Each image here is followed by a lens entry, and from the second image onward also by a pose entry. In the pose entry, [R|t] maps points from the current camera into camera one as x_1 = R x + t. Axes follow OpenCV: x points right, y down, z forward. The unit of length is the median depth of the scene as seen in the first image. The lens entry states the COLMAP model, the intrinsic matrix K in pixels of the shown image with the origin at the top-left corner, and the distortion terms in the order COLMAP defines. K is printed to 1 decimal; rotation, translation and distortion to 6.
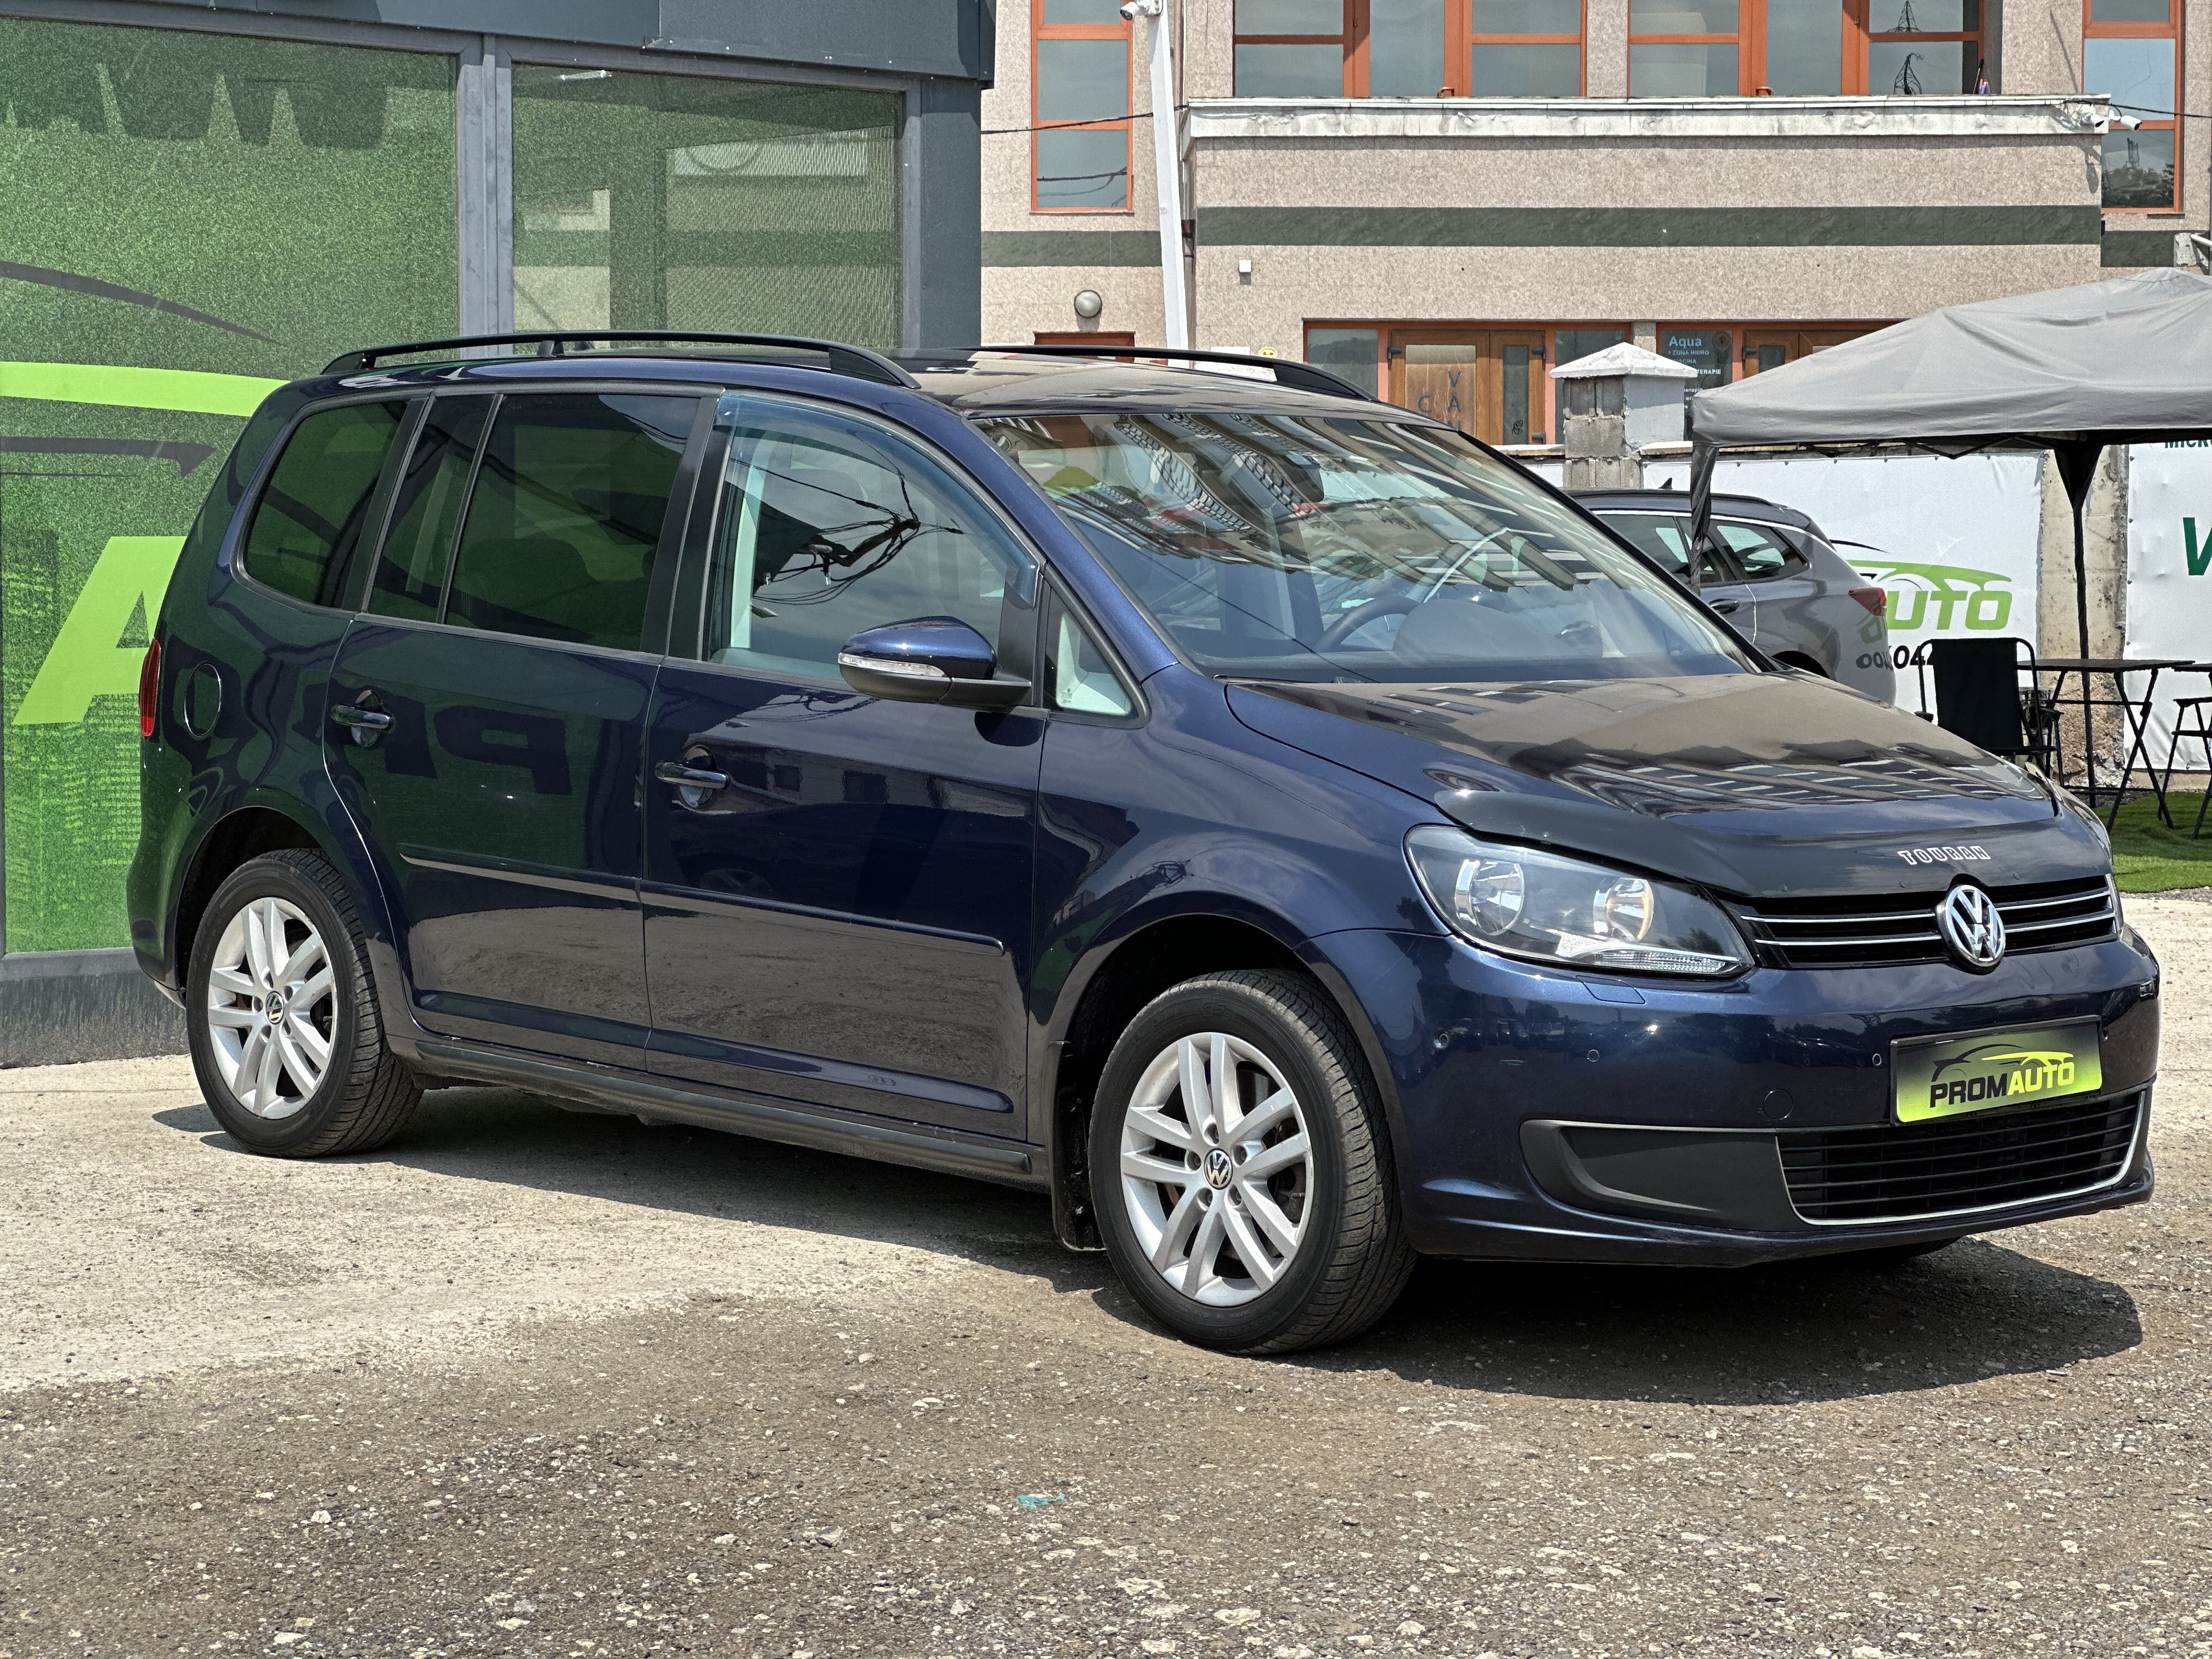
lens RADIAL K [[4985.9, 0, 1106.0], [0, 4985.9, 829.5], [0, 0, 1]] dist [0.055946, 0.905462]
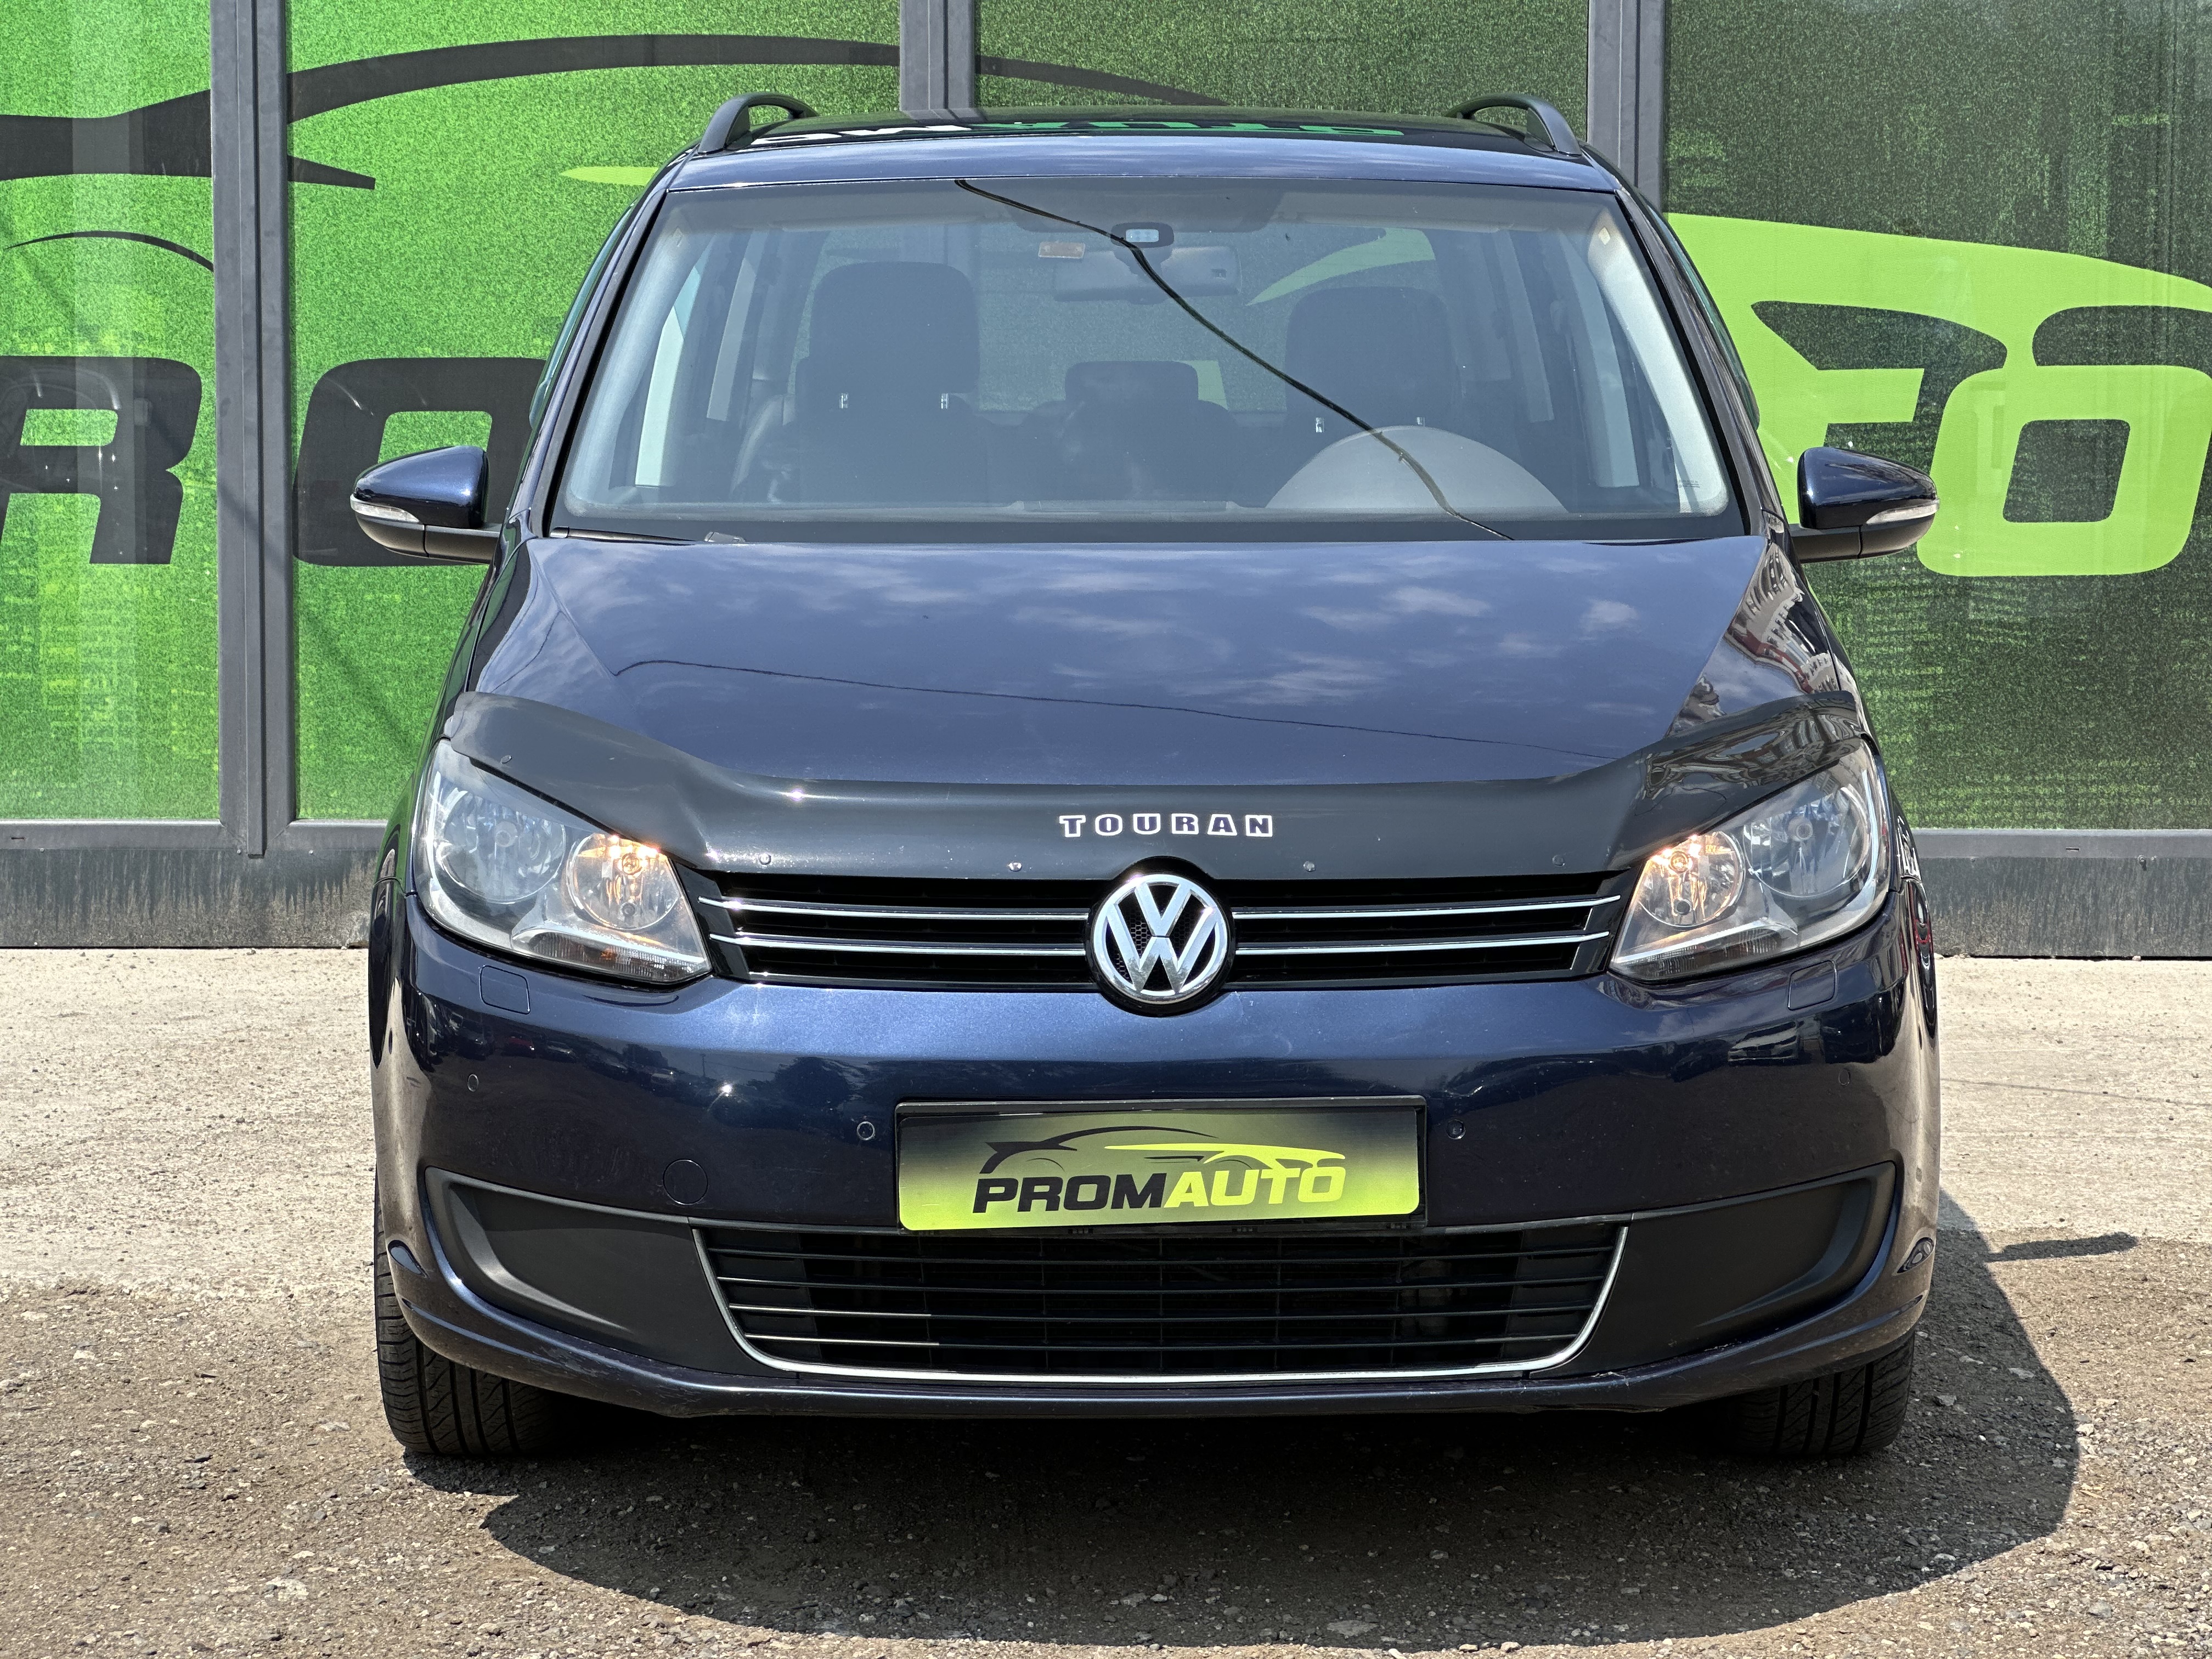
lens RADIAL K [[4985.9, 0, 1106.0], [0, 4985.9, 829.5], [0, 0, 1]] dist [0.055946, 0.905462]
pose [[0.730449, 0.056582, -0.680620, 0.600735], [-0.036556, 0.998373, 0.043765, -0.022375], [0.681988, -0.007087, 0.731329, 0.526681]]
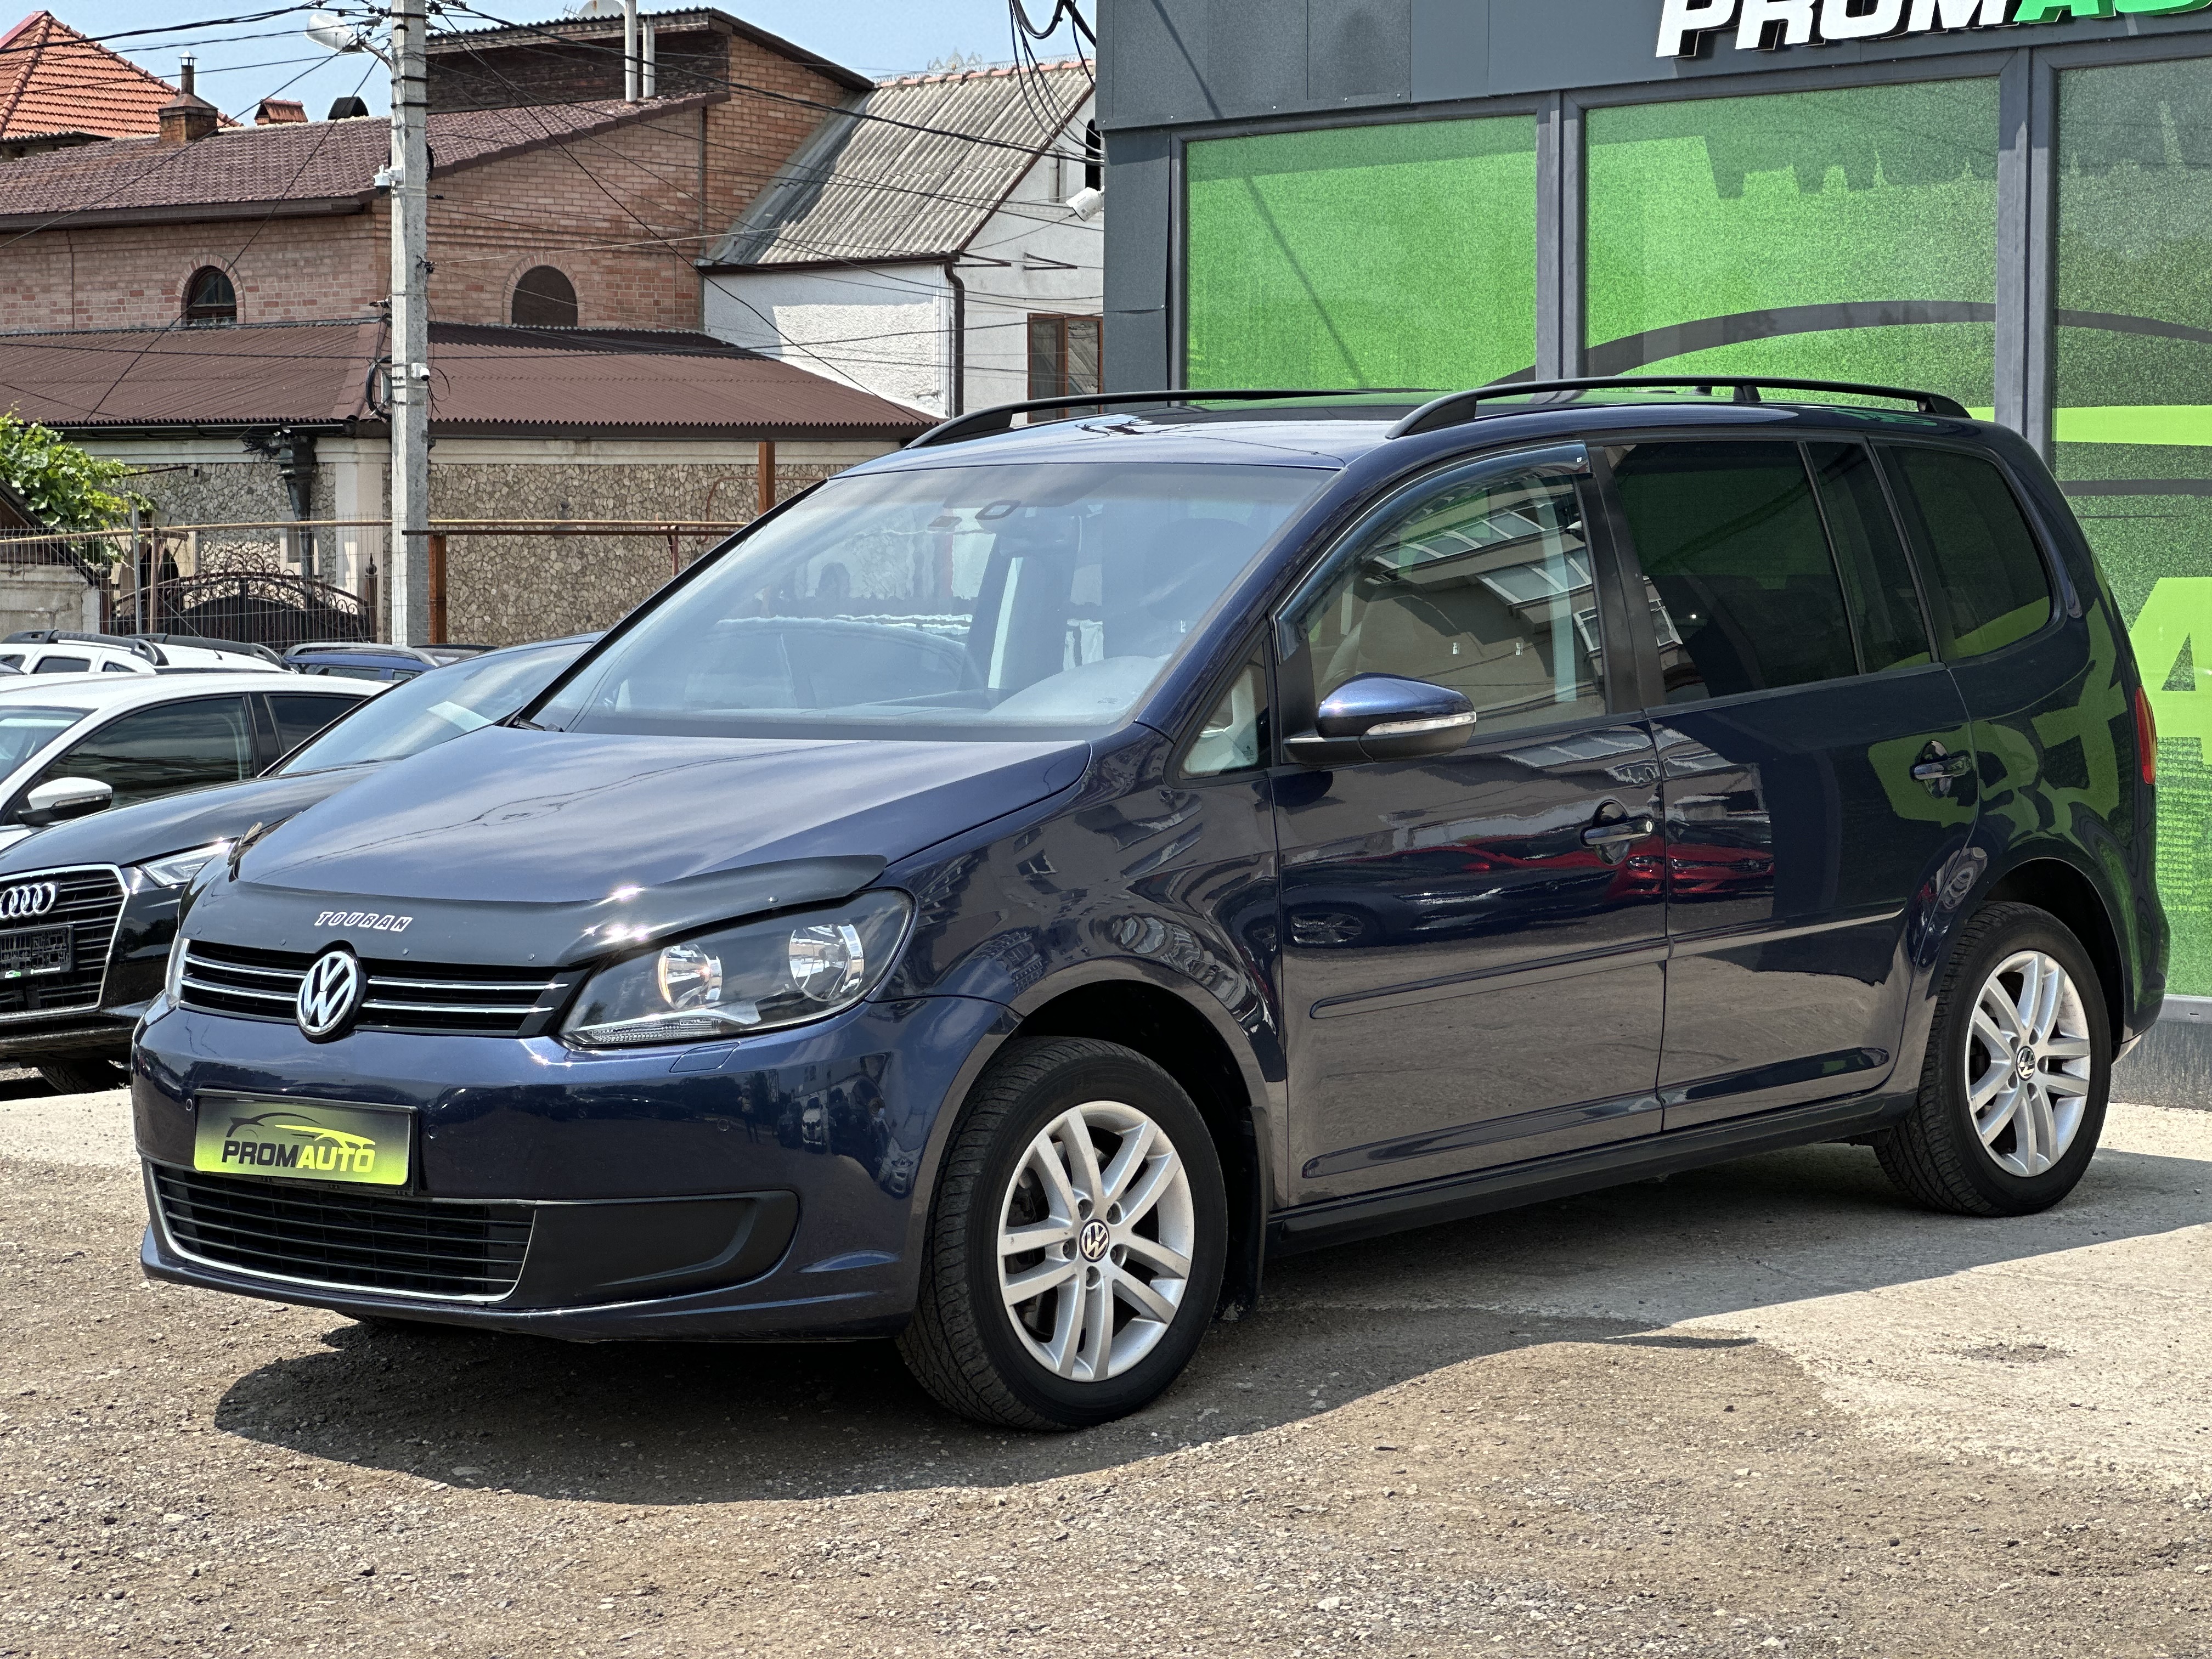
lens RADIAL K [[4934.4, 0, 1104.8], [0, 4934.4, 754.0], [0, 0, 1]] dist [0.323388, -0.082016]
pose [[0.061971, 0.036834, -0.997398, 1.153877], [-0.052049, 0.998078, 0.033625, -0.068431], [0.996720, 0.049830, 0.063769, 1.084072]]
